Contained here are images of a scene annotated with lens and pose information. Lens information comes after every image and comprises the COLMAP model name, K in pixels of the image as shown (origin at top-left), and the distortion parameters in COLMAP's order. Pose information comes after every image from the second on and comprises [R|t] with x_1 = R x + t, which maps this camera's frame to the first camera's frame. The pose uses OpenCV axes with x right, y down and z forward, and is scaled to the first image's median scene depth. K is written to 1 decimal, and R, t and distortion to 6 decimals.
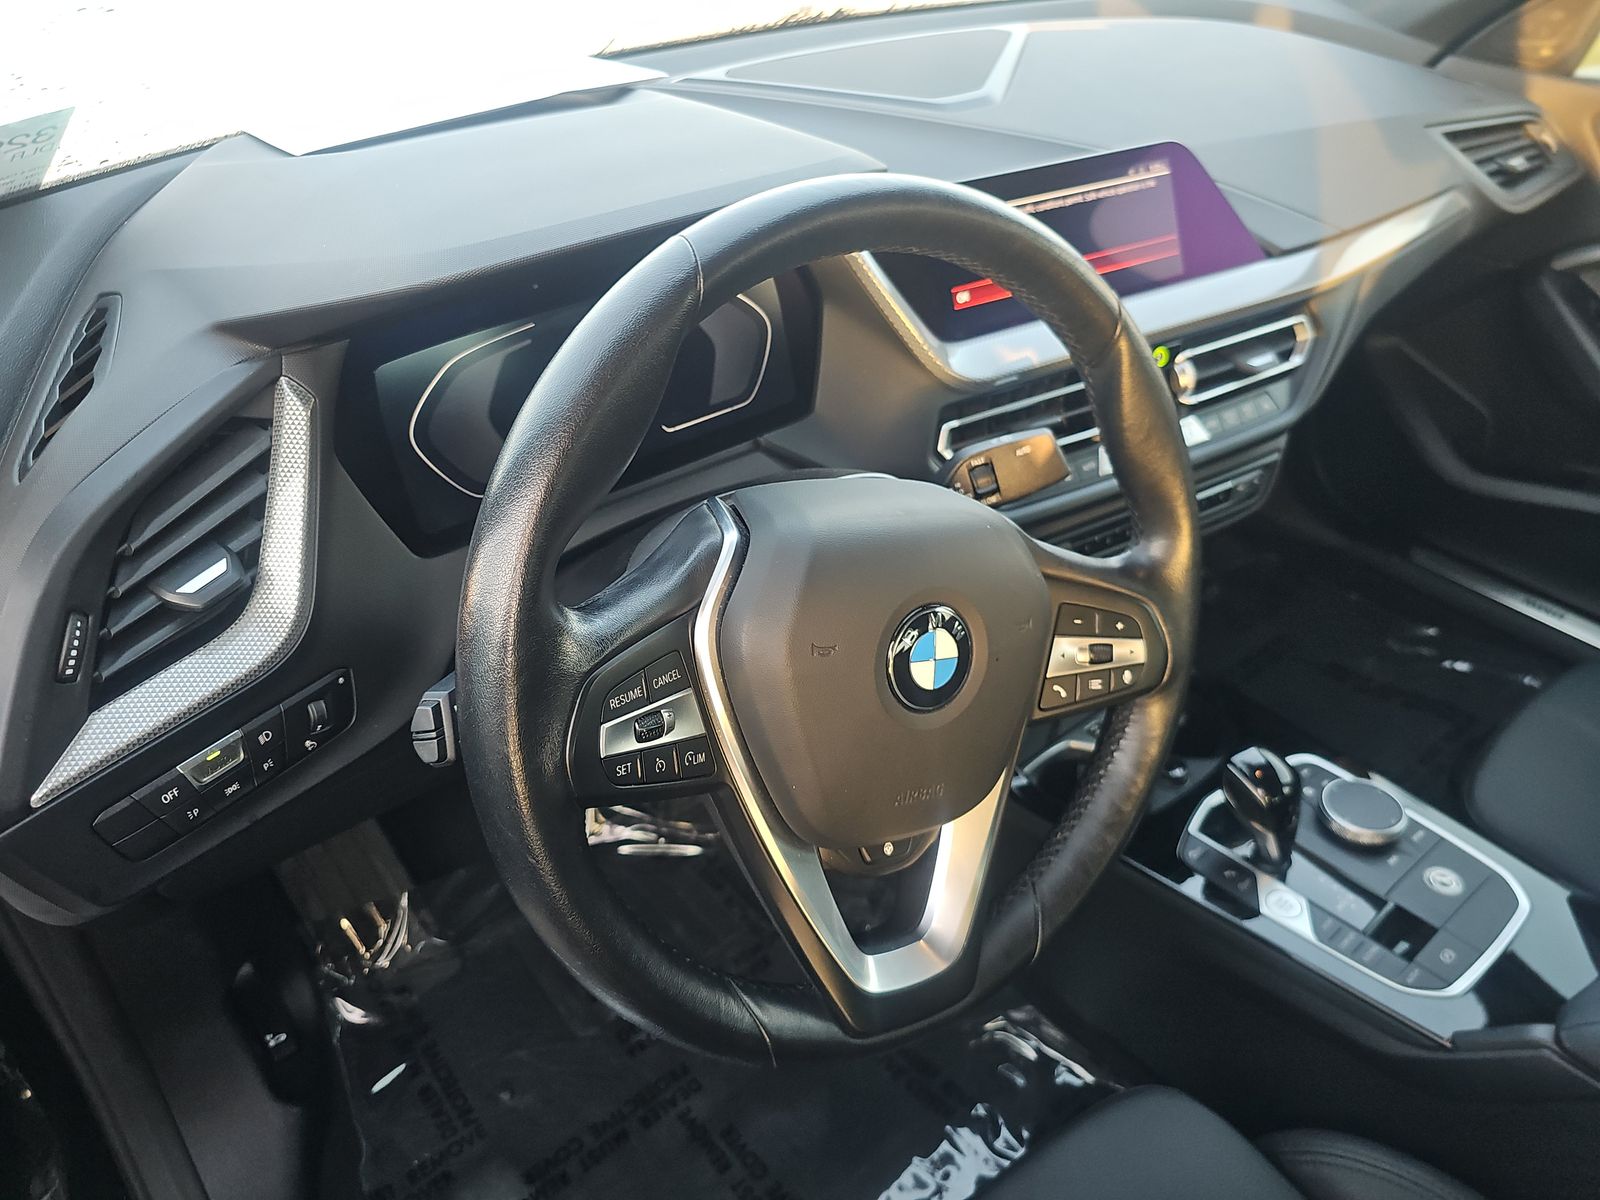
lens RADIAL K [[1070.3, 0, 811.2], [0, 1070.3, 635.2], [0, 0, 1]] dist [0.002752, -0.007012]
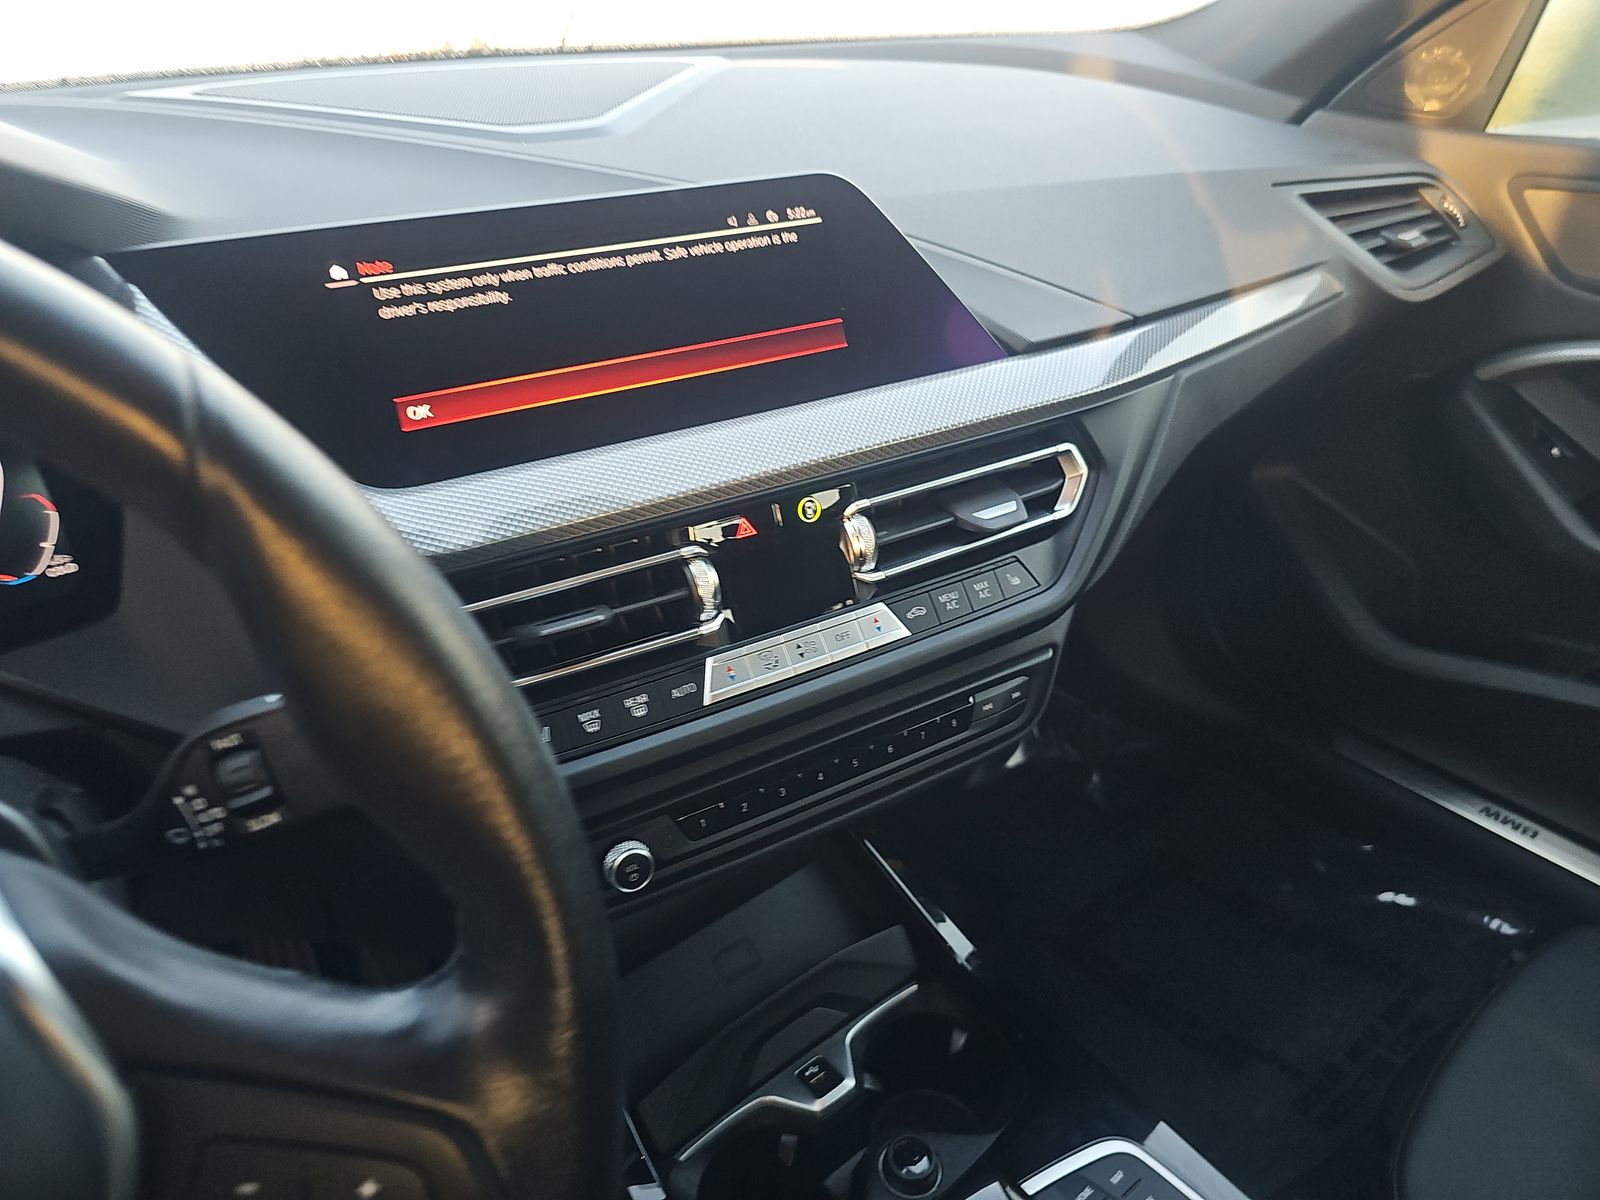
lens RADIAL K [[1078.2, 0, 795.8], [0, 1078.2, 614.2], [0, 0, 1]] dist [0.038337, -0.034750]
pose [[0.999975, -0.002115, 0.006686, 0.280443], [0.002974, 0.991353, -0.131192, -0.107235], [-0.006351, 0.131209, 0.991334, 0.357096]]
